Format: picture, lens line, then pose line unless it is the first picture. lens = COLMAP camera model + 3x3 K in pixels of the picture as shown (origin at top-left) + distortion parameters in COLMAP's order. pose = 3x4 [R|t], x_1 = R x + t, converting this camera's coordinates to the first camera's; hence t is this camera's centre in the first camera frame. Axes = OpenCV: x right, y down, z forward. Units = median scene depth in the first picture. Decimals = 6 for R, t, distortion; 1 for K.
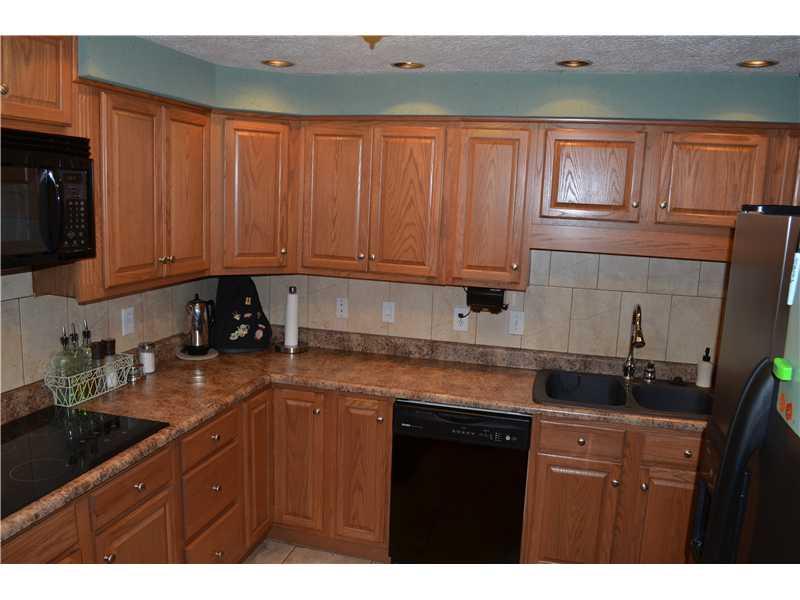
lens RADIAL K [[625.5, 0, 400.0], [0, 625.5, 300.0], [0, 0, 1]] dist [-0.150783, 0.000892]
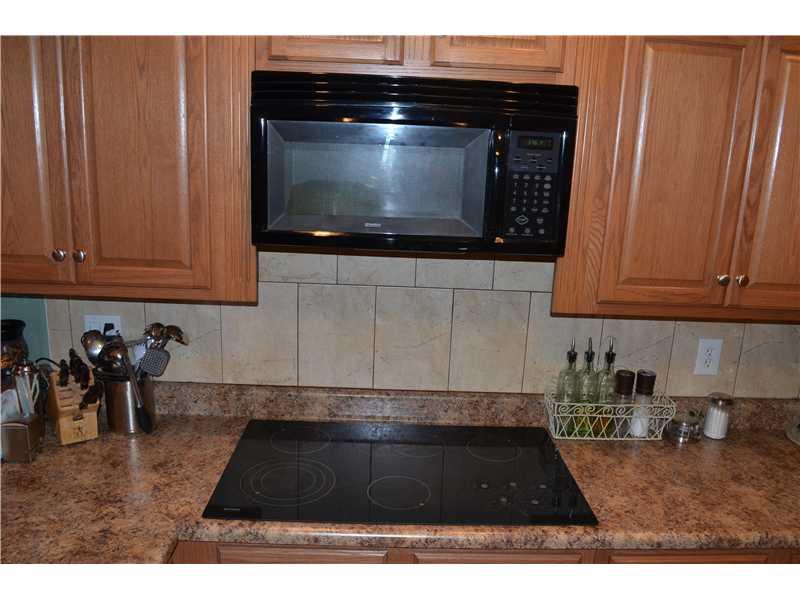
lens RADIAL K [[627.3, 0, 400.0], [0, 627.3, 300.0], [0, 0, 1]] dist [0.003478, 0.003174]
pose [[0.320645, 0.187022, -0.928553, 0.121420], [-0.188930, 0.973243, 0.130782, -0.069949], [0.928166, 0.133496, 0.347399, 0.488582]]
